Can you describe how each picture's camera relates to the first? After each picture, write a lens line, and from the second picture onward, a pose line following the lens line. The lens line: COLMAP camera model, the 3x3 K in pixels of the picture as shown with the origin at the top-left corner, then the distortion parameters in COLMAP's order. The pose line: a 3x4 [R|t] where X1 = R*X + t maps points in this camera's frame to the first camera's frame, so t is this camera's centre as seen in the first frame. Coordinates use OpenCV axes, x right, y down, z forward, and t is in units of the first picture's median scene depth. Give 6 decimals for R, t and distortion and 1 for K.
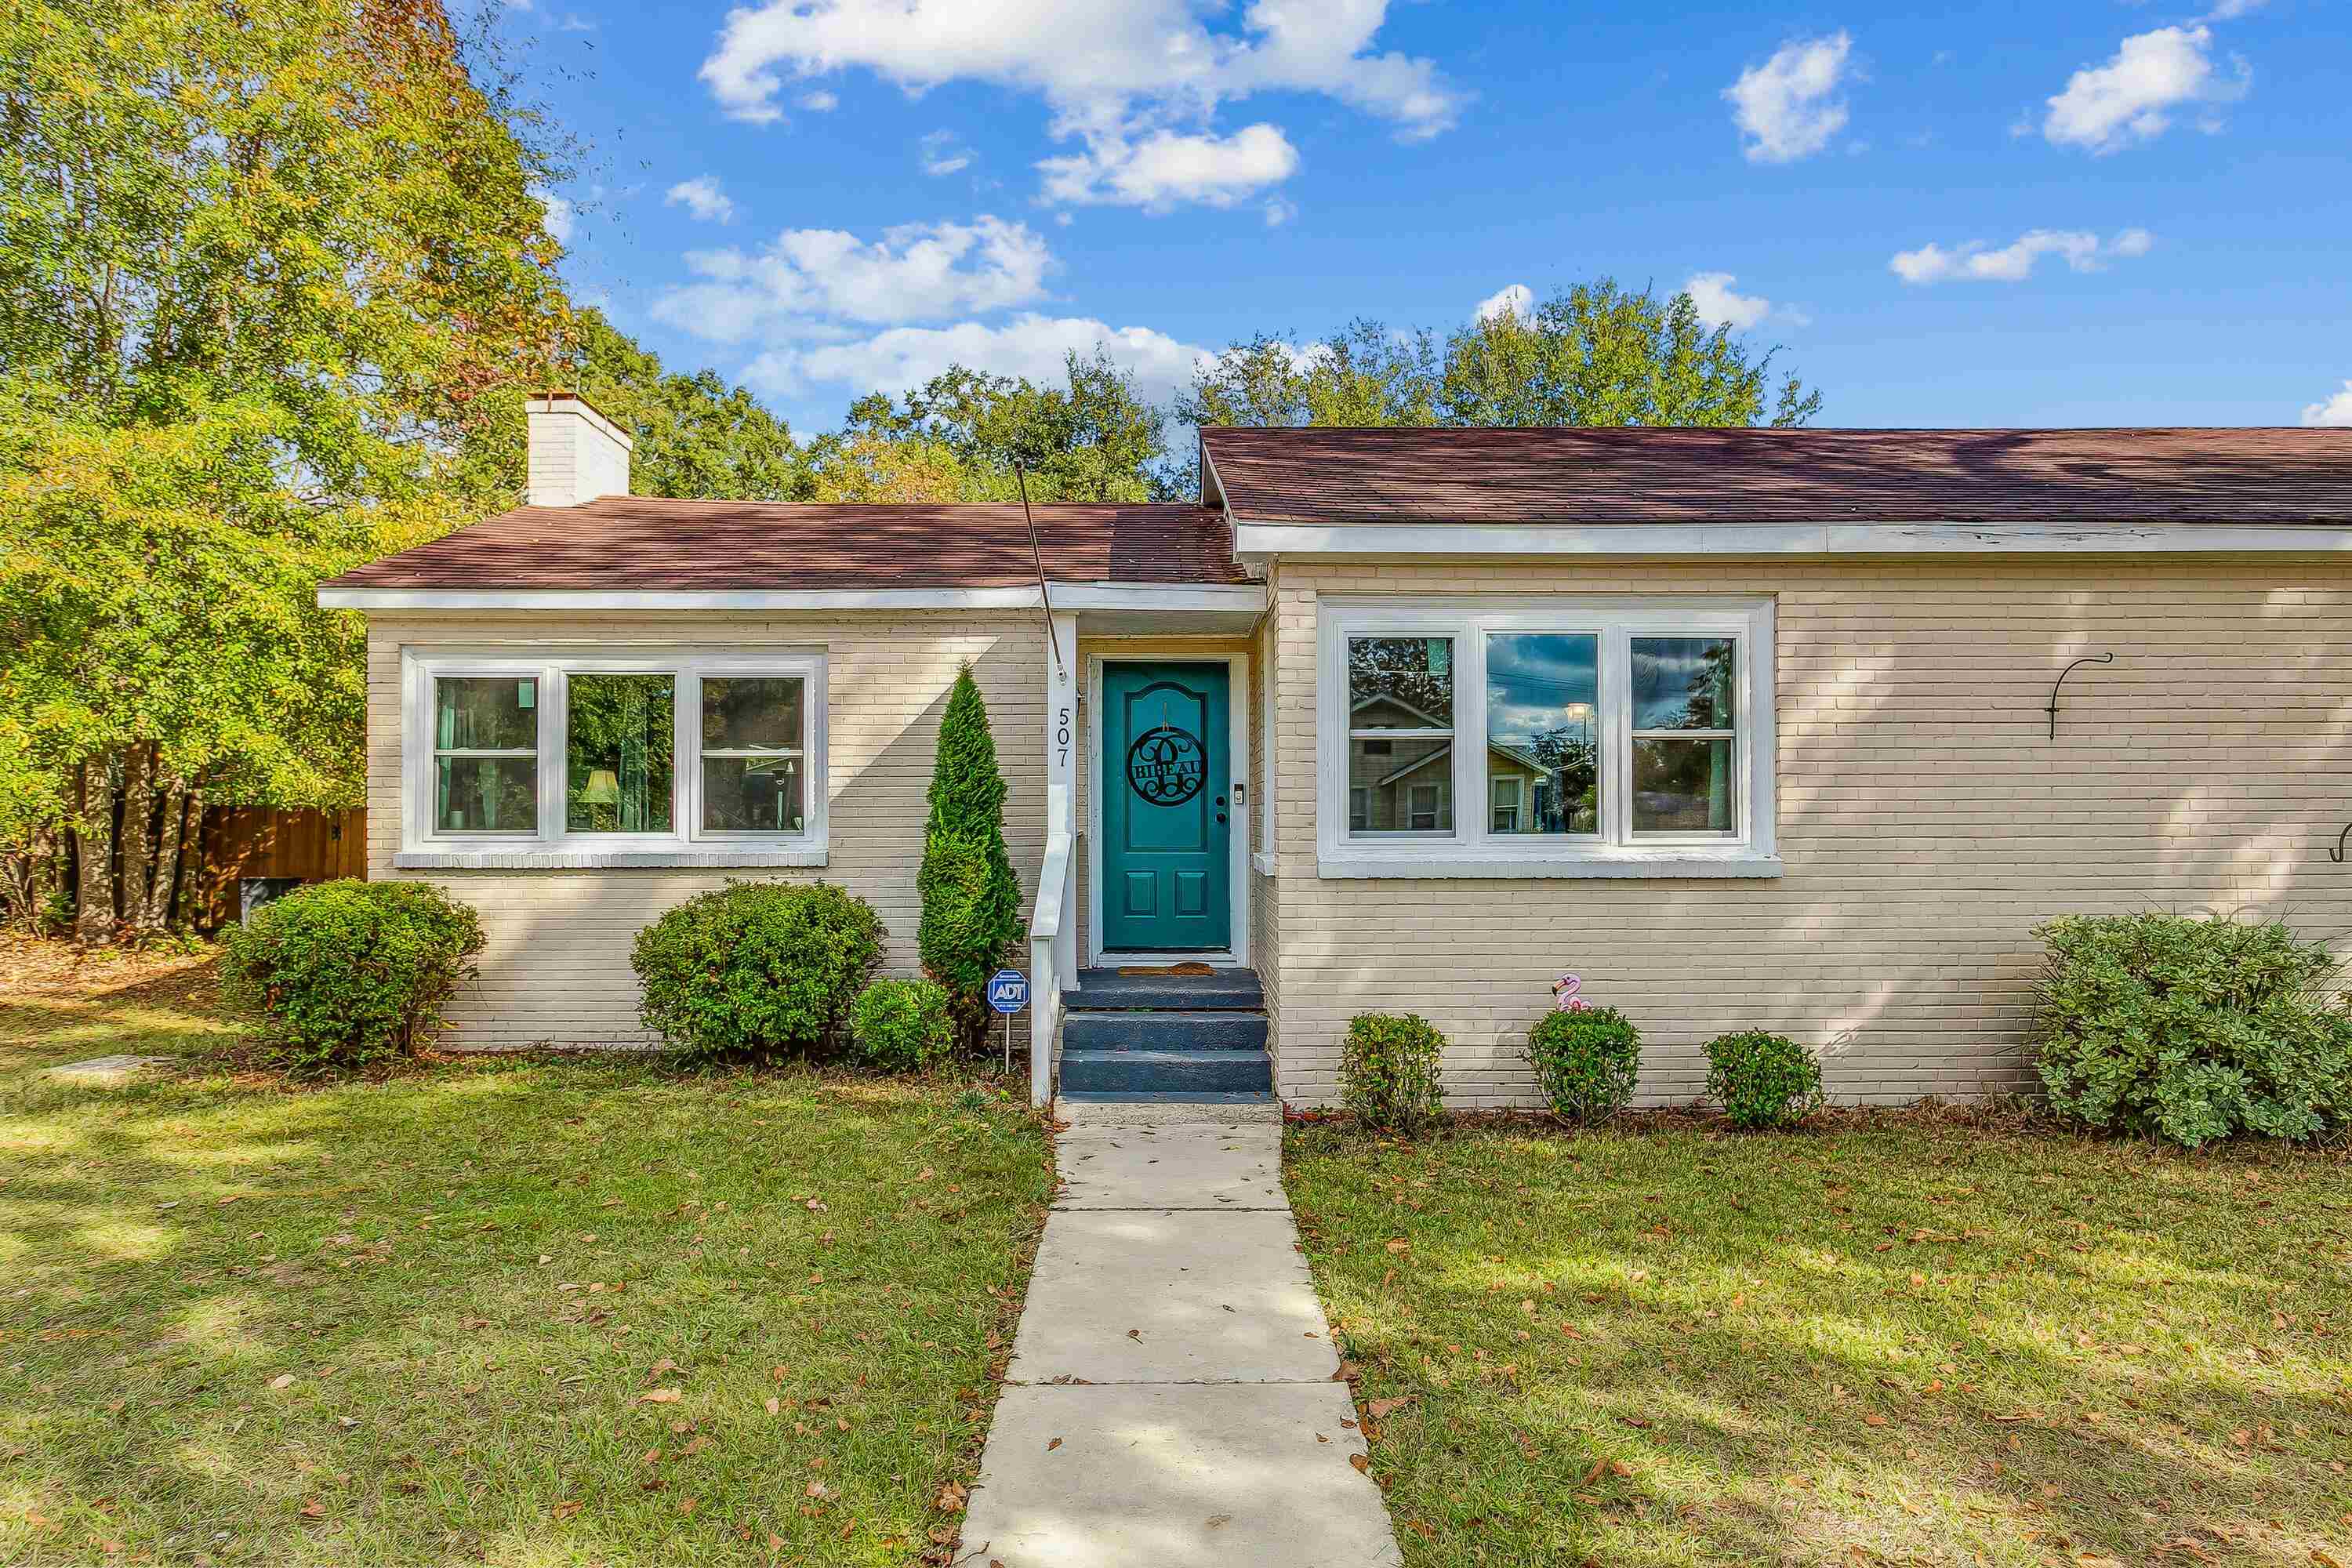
lens RADIAL K [[1338.7, 0, 1167.7], [0, 1338.7, 810.2], [0, 0, 1]] dist [0.000143, 0.001331]
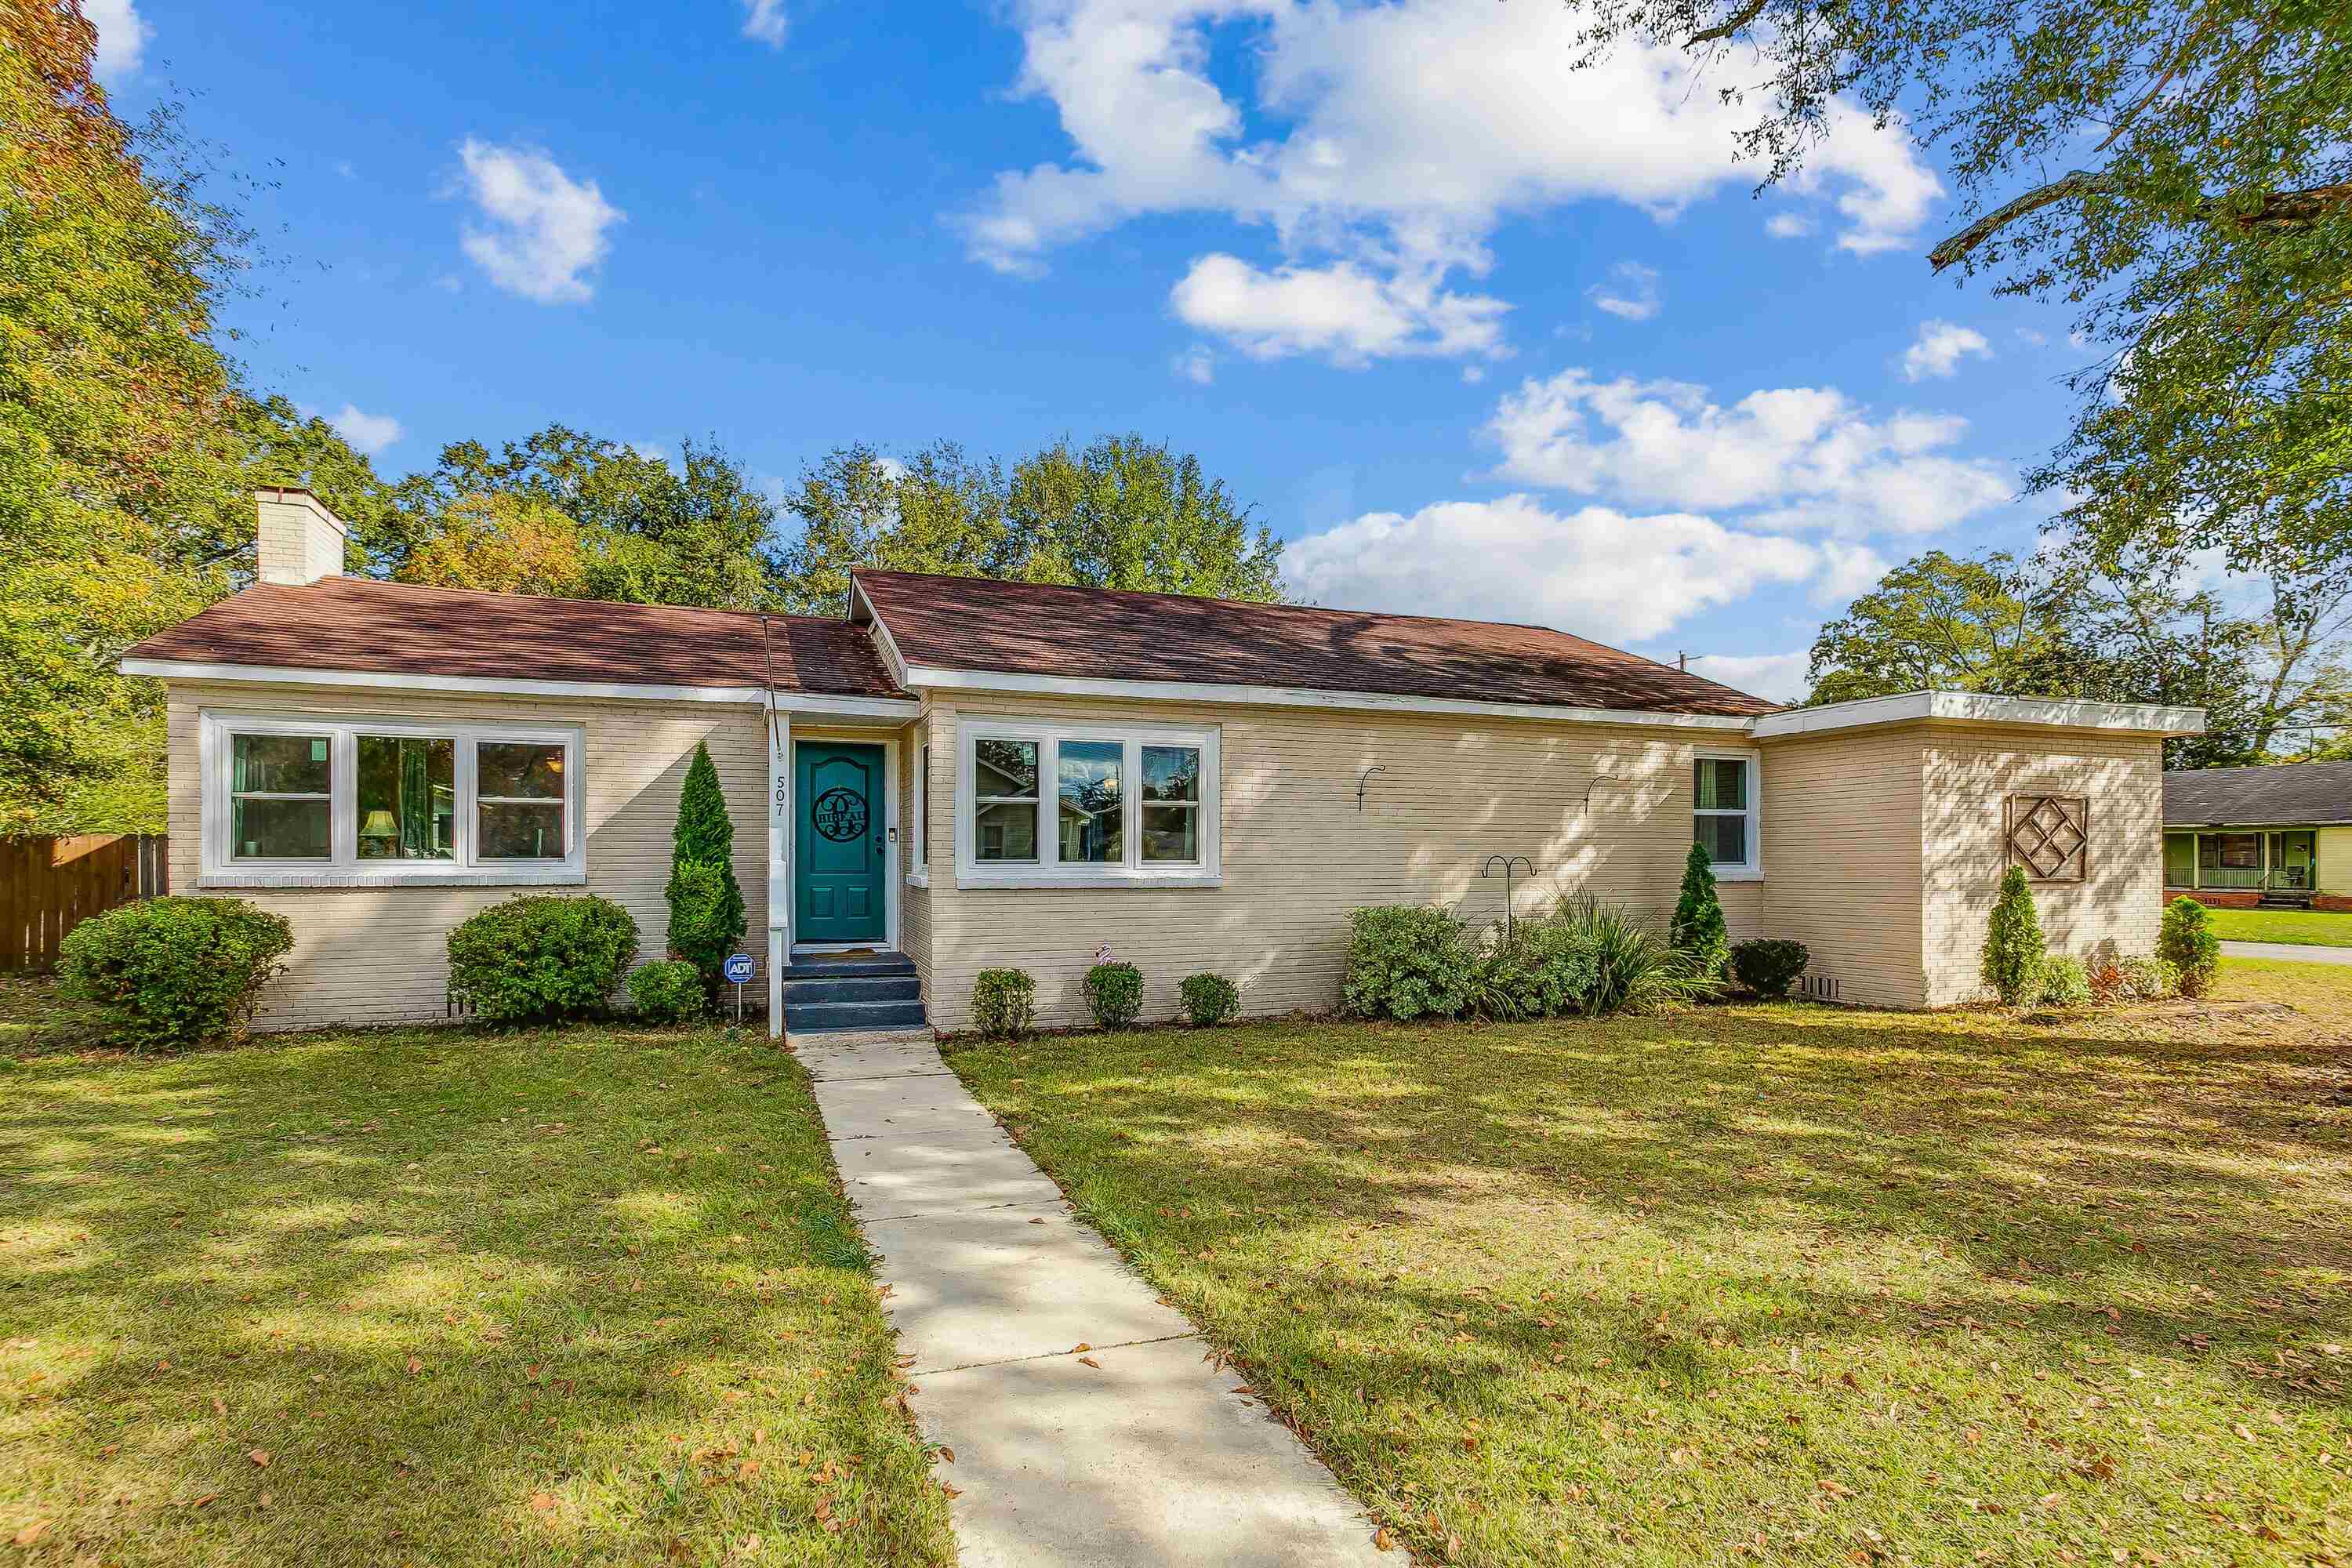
lens RADIAL K [[1111.3, 0, 1153.2], [0, 1111.3, 856.6], [0, 0, 1]] dist [0.001726, 0.000618]
pose [[0.944262, 0.003889, 0.329171, -0.088935], [-0.007907, 0.999910, 0.010868, -0.003940], [-0.329099, -0.012865, 0.944208, -0.290104]]
